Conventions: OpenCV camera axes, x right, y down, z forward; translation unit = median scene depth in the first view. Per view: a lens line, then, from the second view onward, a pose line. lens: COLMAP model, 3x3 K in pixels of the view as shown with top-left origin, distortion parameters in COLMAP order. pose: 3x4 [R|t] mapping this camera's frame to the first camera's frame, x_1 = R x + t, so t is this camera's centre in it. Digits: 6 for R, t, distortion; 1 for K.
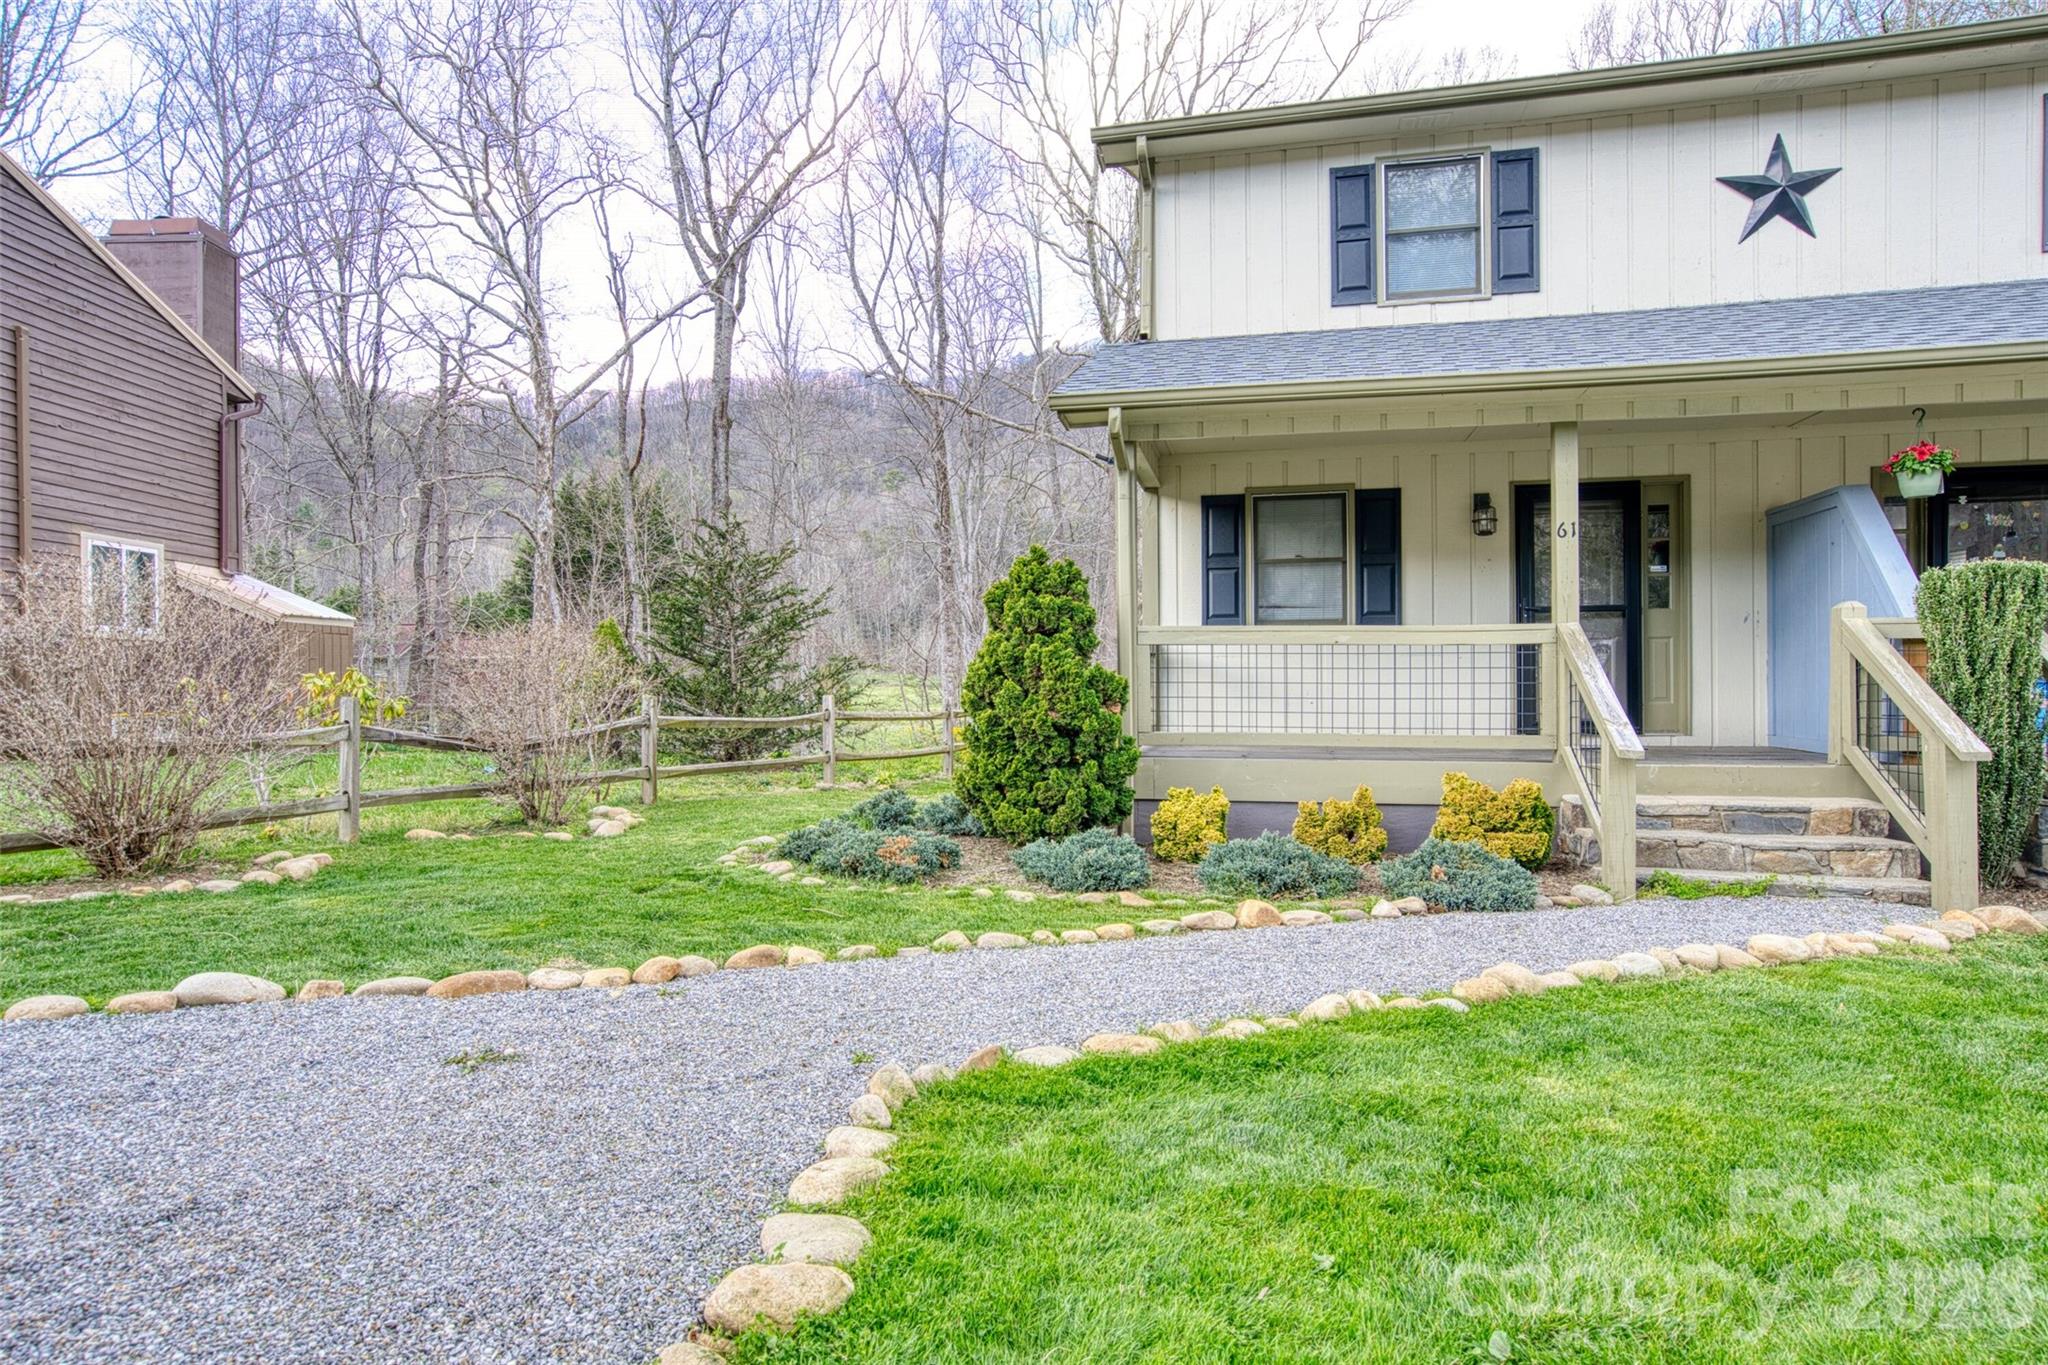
lens RADIAL K [[1152.8, 0, 1018.7], [0, 1152.8, 665.8], [0, 0, 1]] dist [-0.010136, 0.010681]
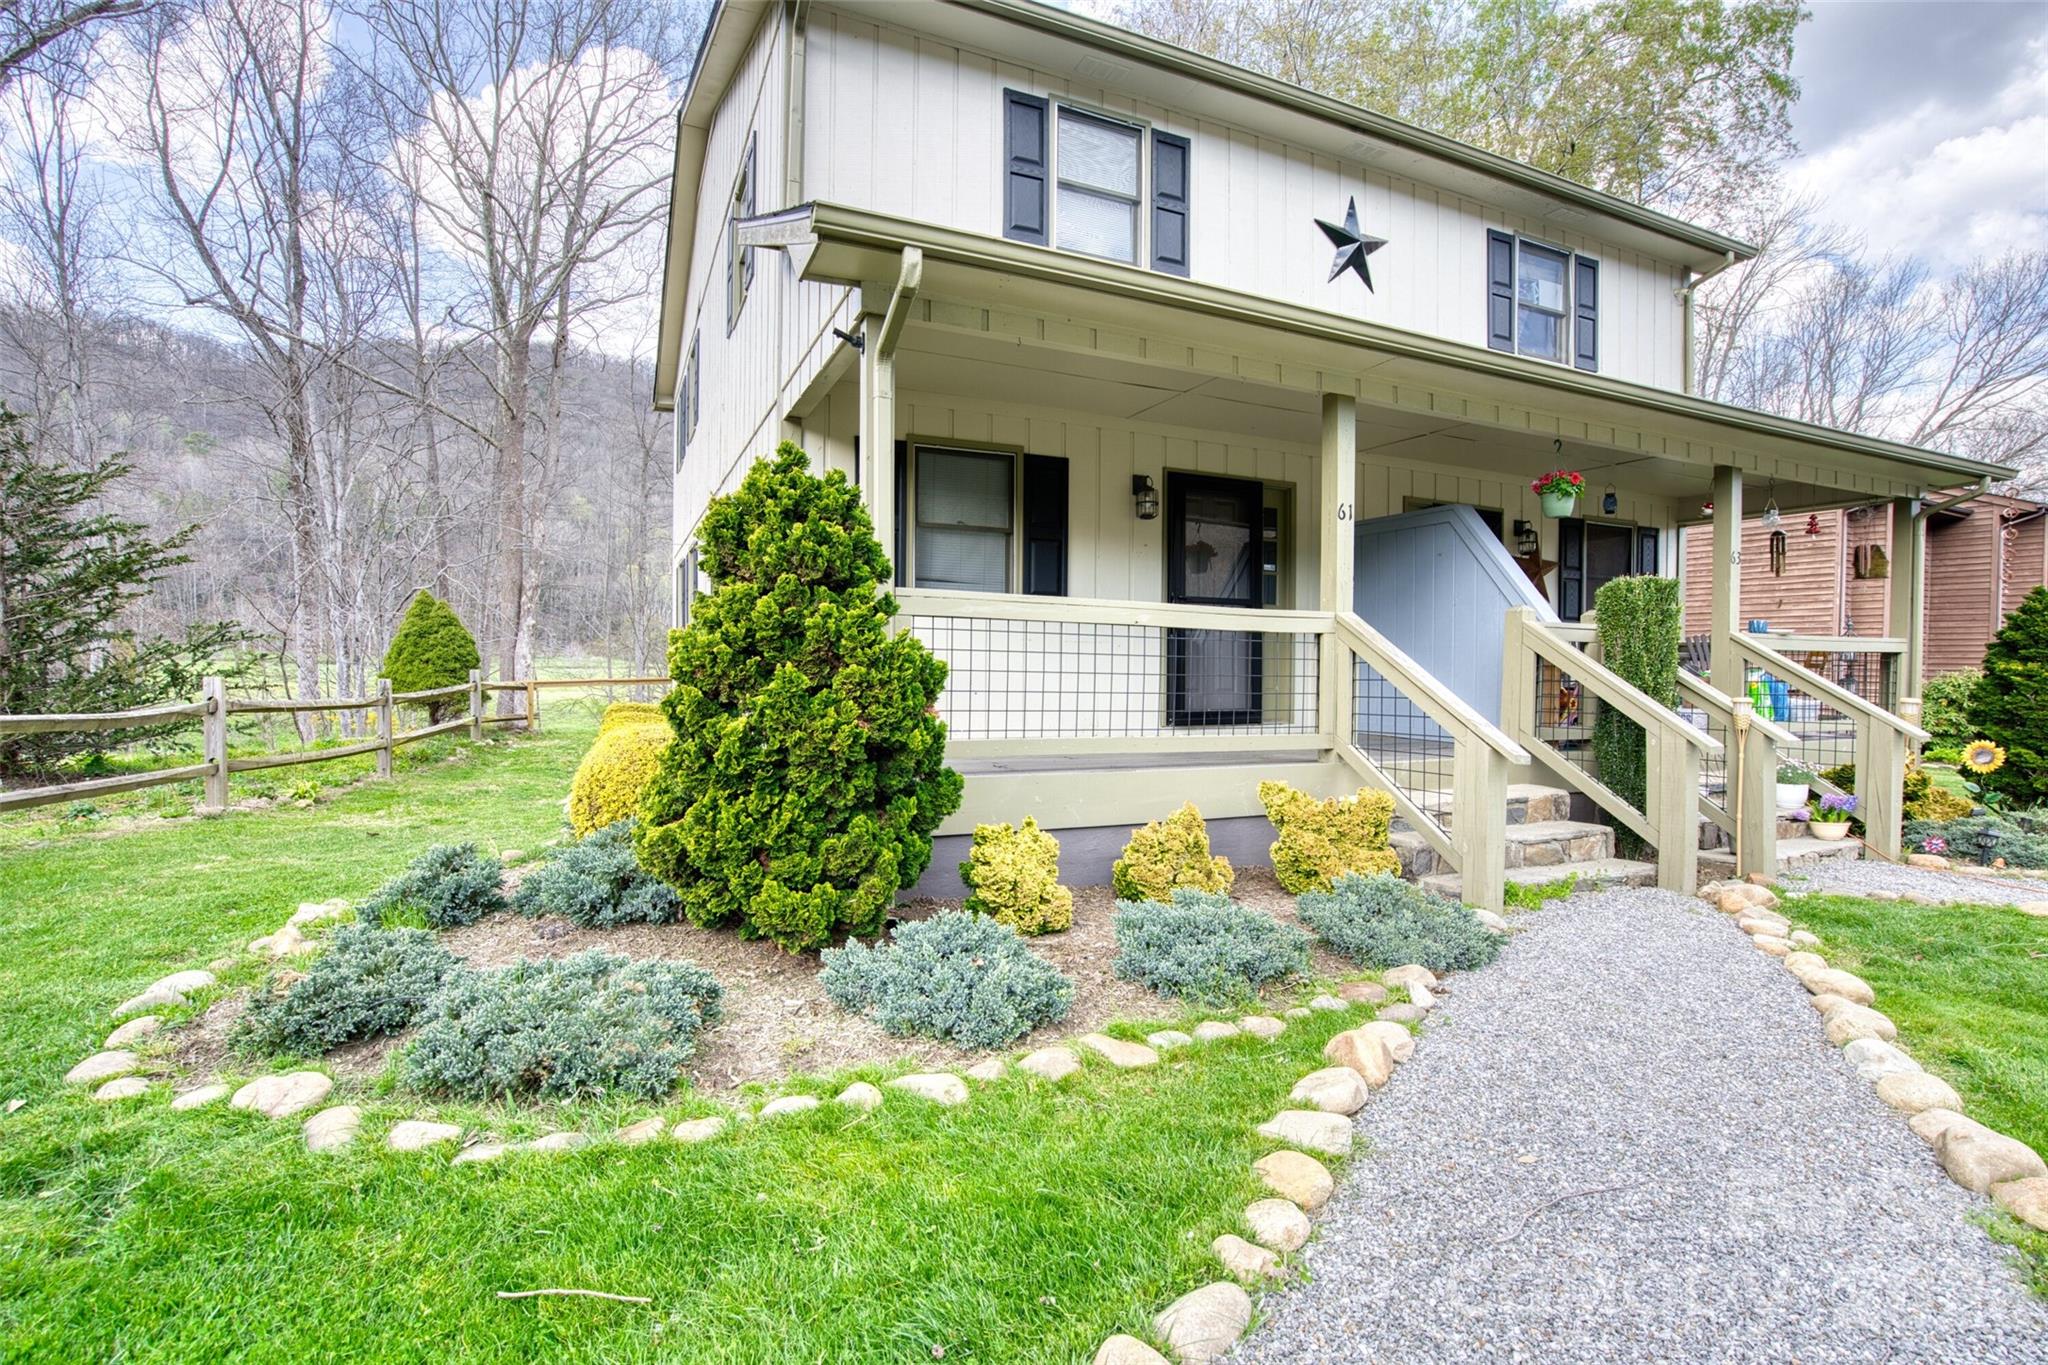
lens RADIAL K [[923.5, 0, 1004.0], [0, 923.5, 686.5], [0, 0, 1]] dist [-0.040195, 0.011024]
pose [[0.810765, 0.001606, 0.585369, -0.146891], [-0.023910, 0.999253, 0.030375, 0.005324], [-0.584883, -0.038623, 0.810198, 0.449671]]
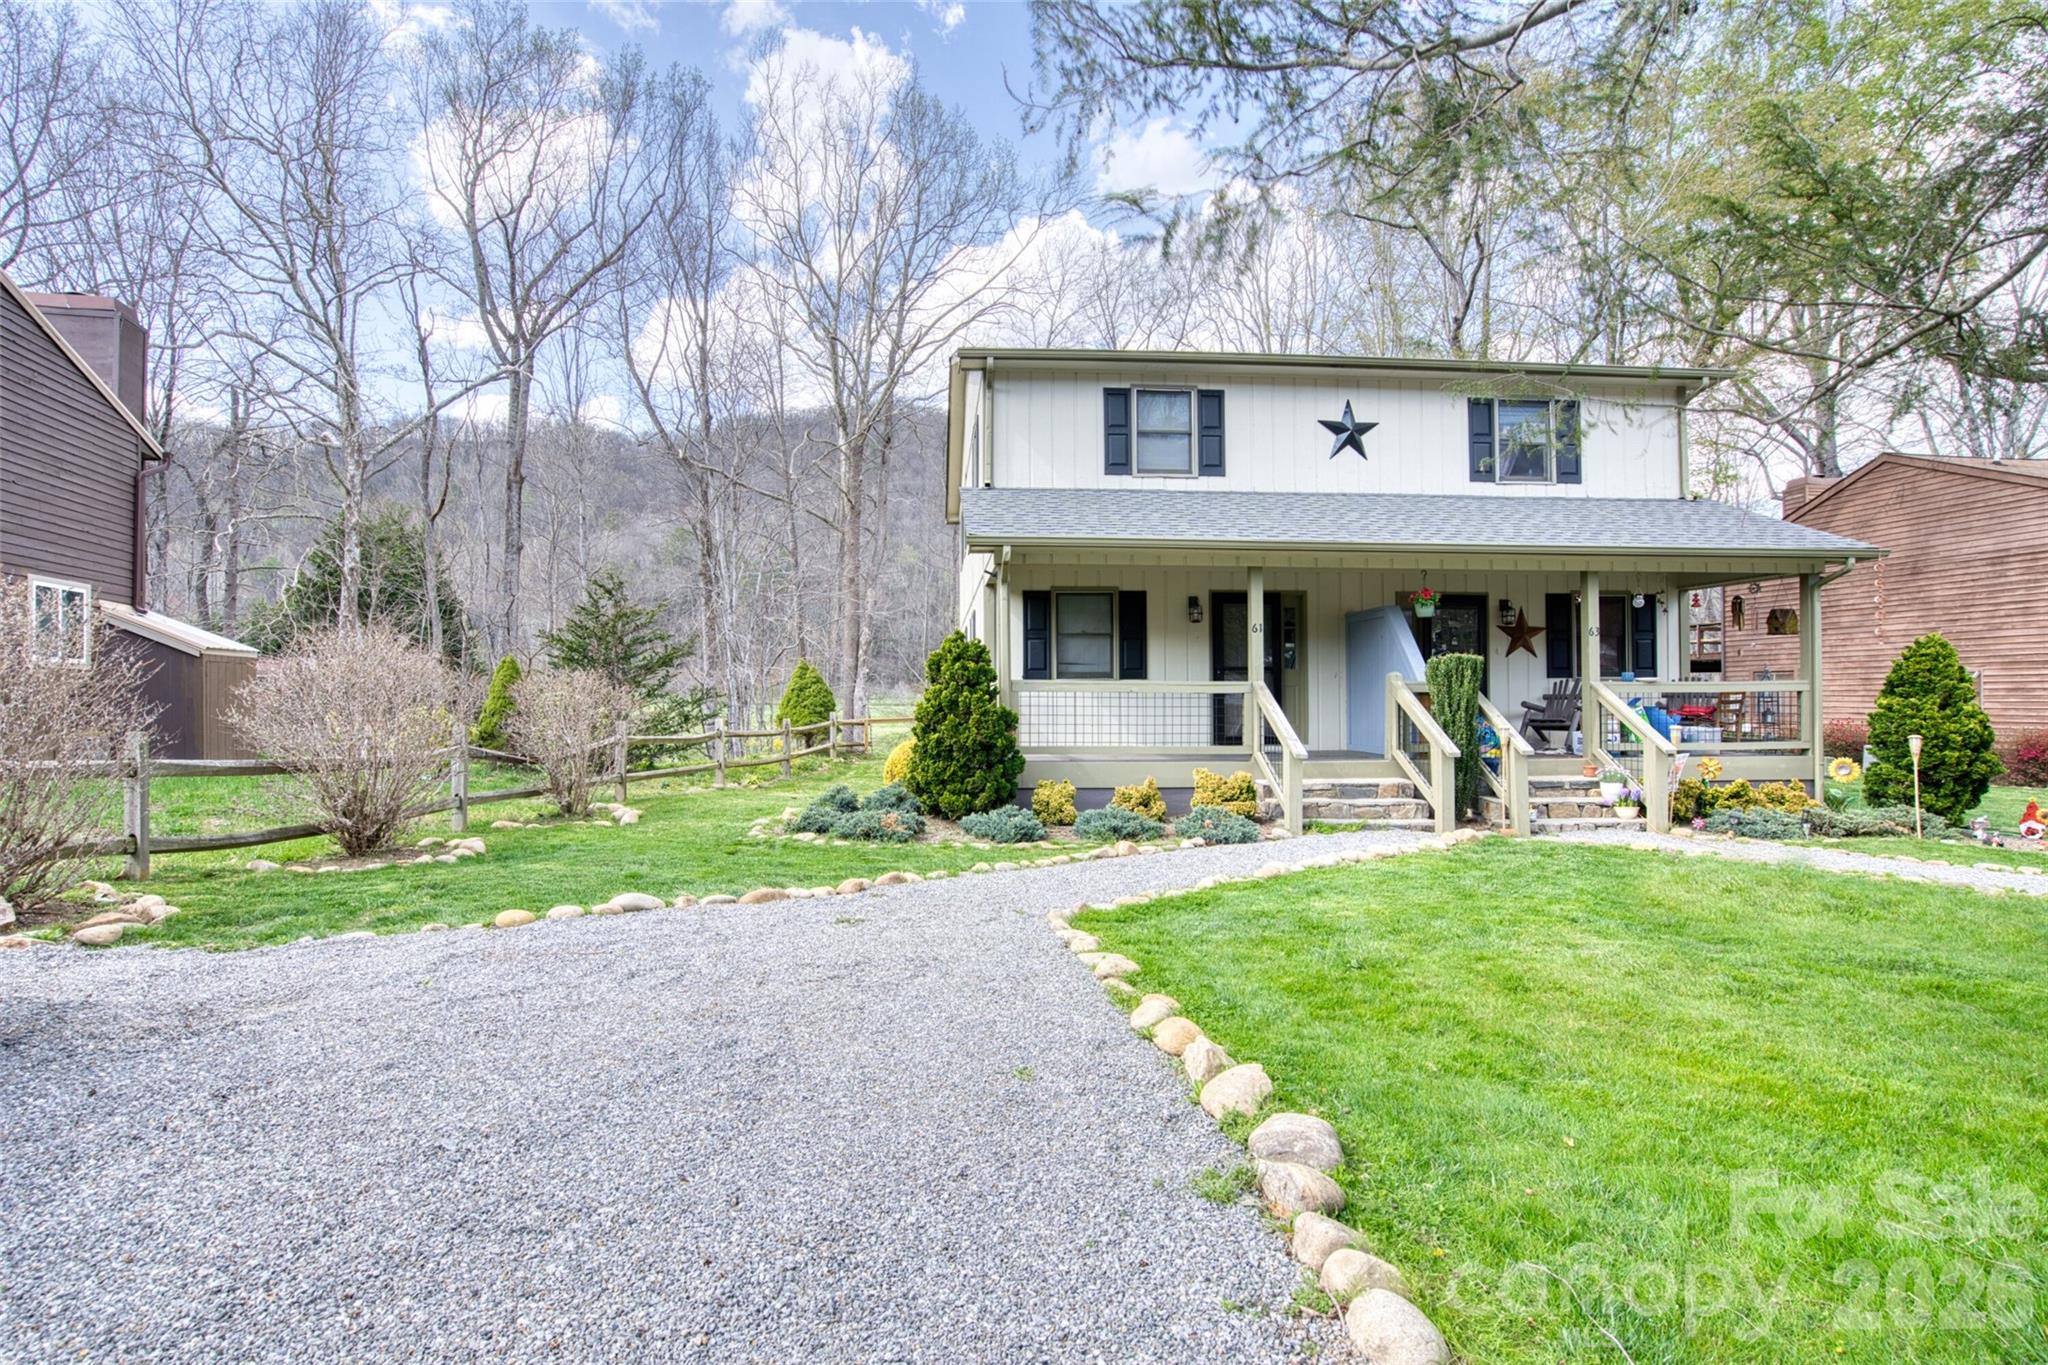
lens RADIAL K [[966.3, 0, 990.5], [0, 966.3, 665.7], [0, 0, 1]] dist [-0.045702, 0.001559]
pose [[0.961692, 0.013080, 0.273819, -0.254826], [-0.007454, 0.999739, -0.021578, -0.021716], [-0.274030, 0.018711, 0.961539, -0.241192]]
